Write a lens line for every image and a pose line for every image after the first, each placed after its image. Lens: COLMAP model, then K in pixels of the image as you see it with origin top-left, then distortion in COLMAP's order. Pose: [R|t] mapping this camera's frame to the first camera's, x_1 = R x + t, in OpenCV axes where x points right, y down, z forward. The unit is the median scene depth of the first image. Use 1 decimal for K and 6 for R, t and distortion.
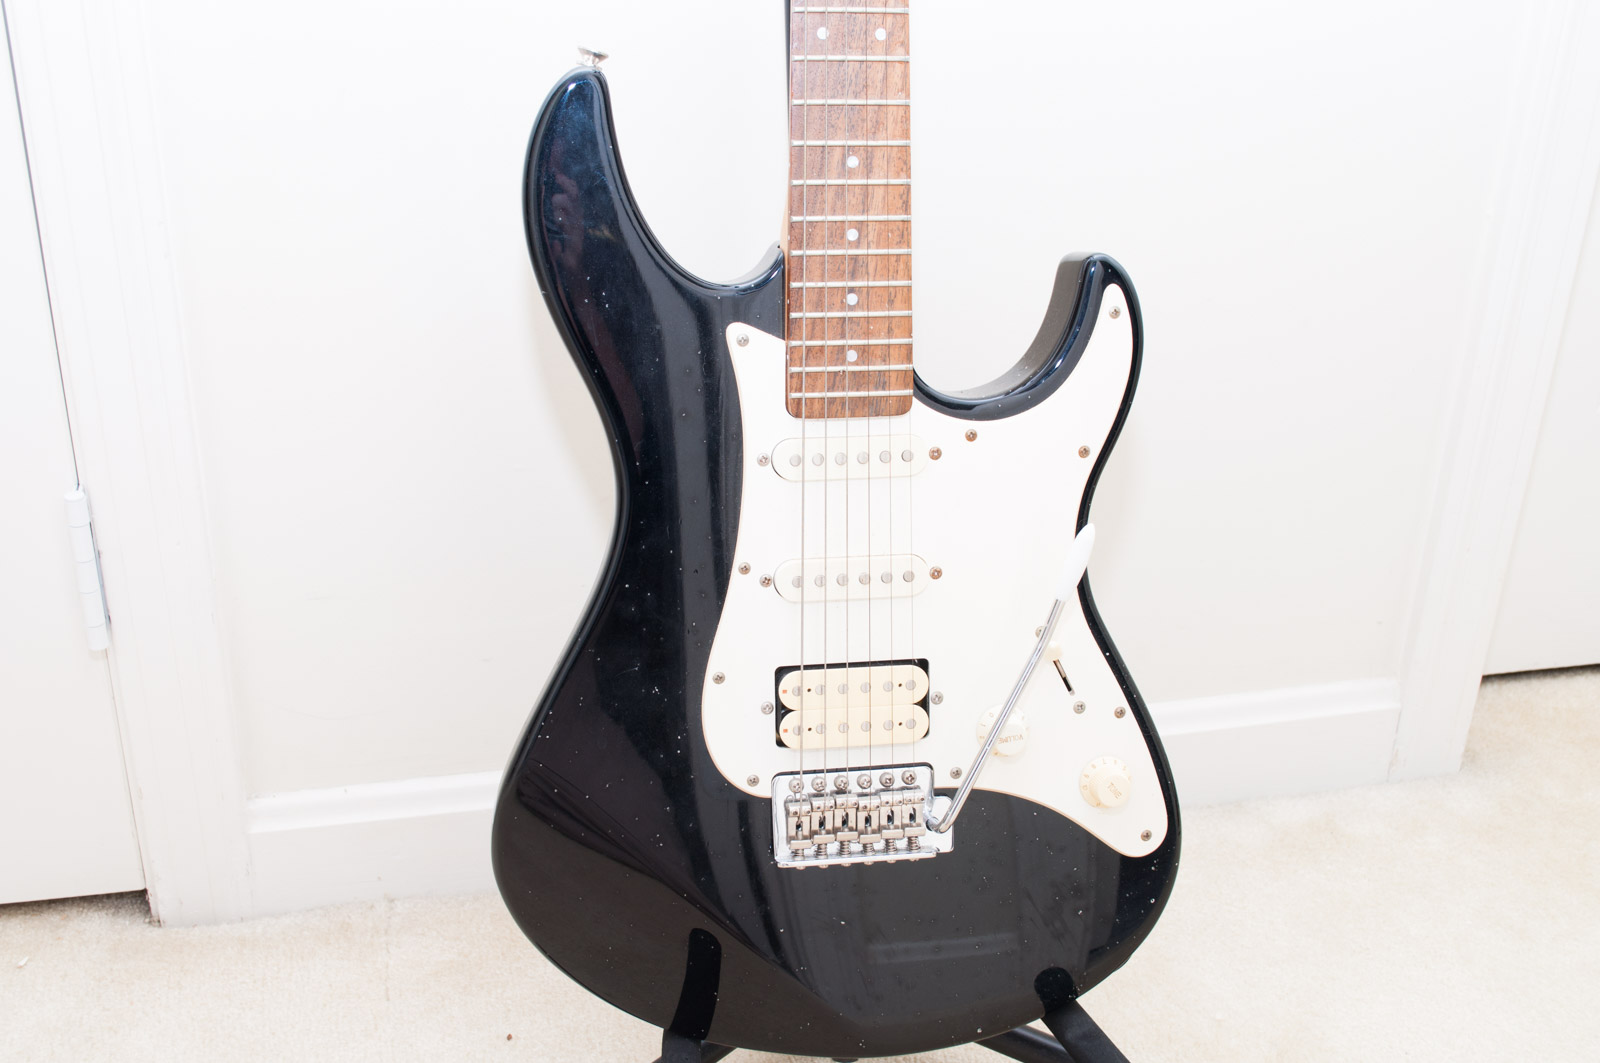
lens RADIAL K [[1801.3, 0, 790.9], [0, 1801.3, 534.7], [0, 0, 1]] dist [-0.013988, 0.000000]
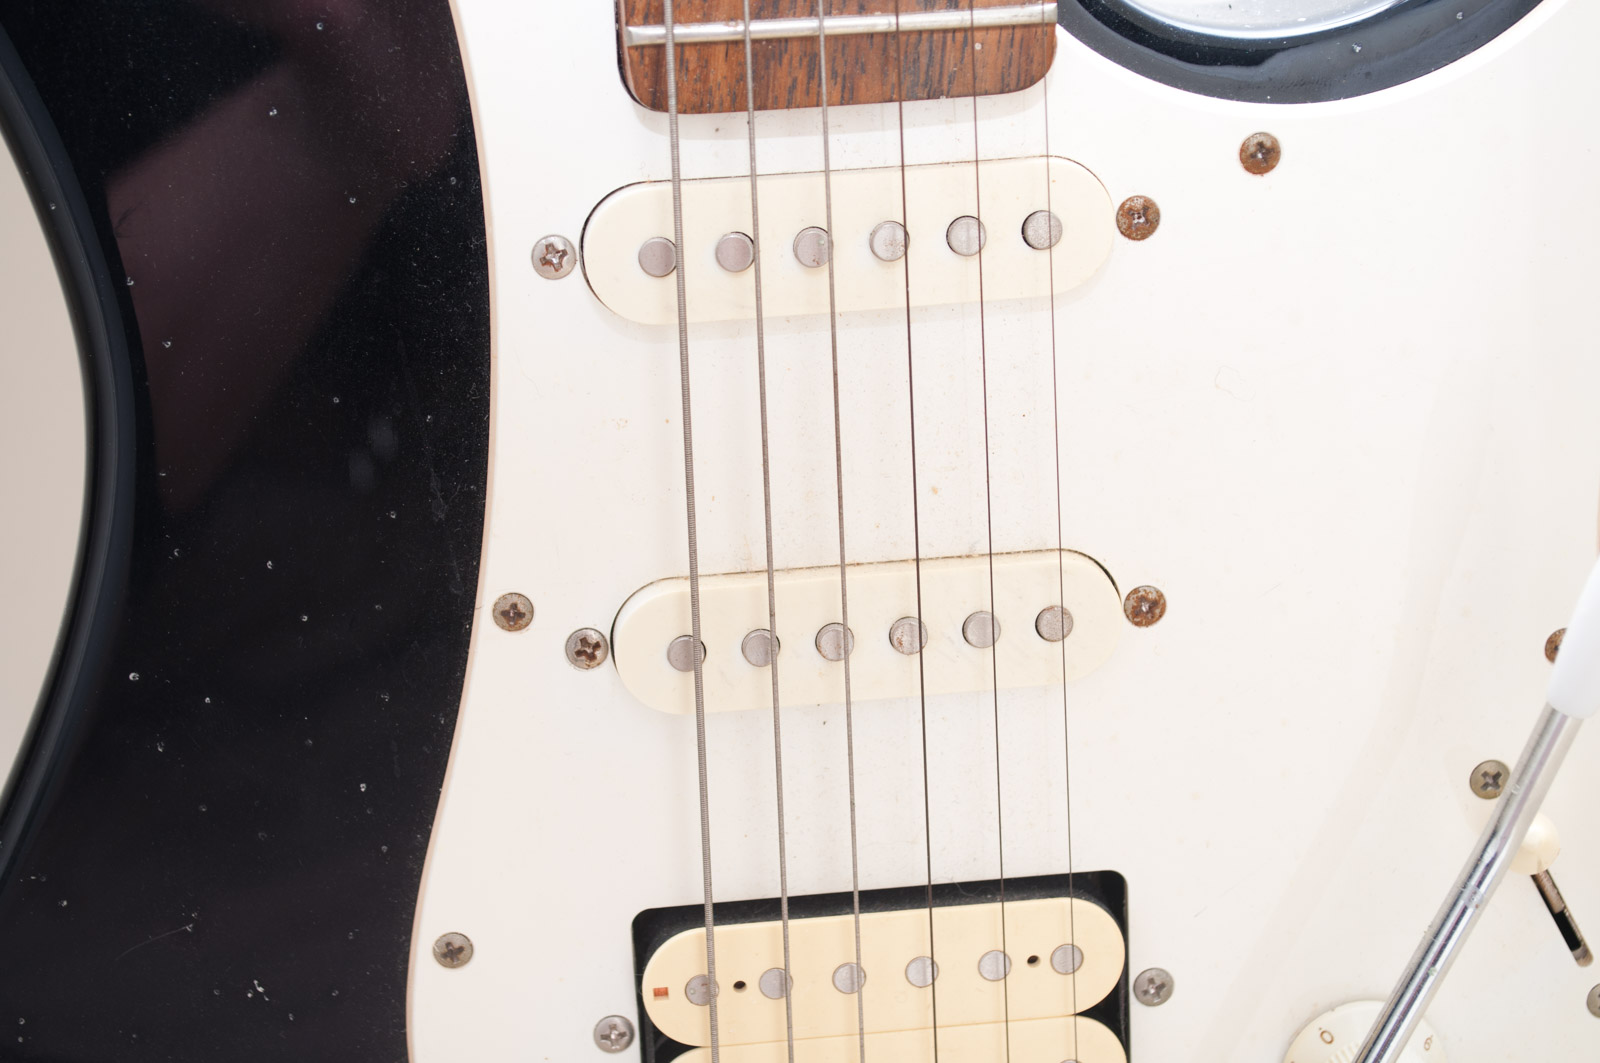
lens RADIAL K [[2762.7, 0, 811.4], [0, 2762.7, 537.0], [0, 0, 1]] dist [-0.027829, 0.000000]
pose [[0.996769, -0.012571, -0.079331, 0.061843], [0.022097, 0.992483, 0.120372, -0.048426], [0.077221, -0.121736, 0.989554, 0.535098]]
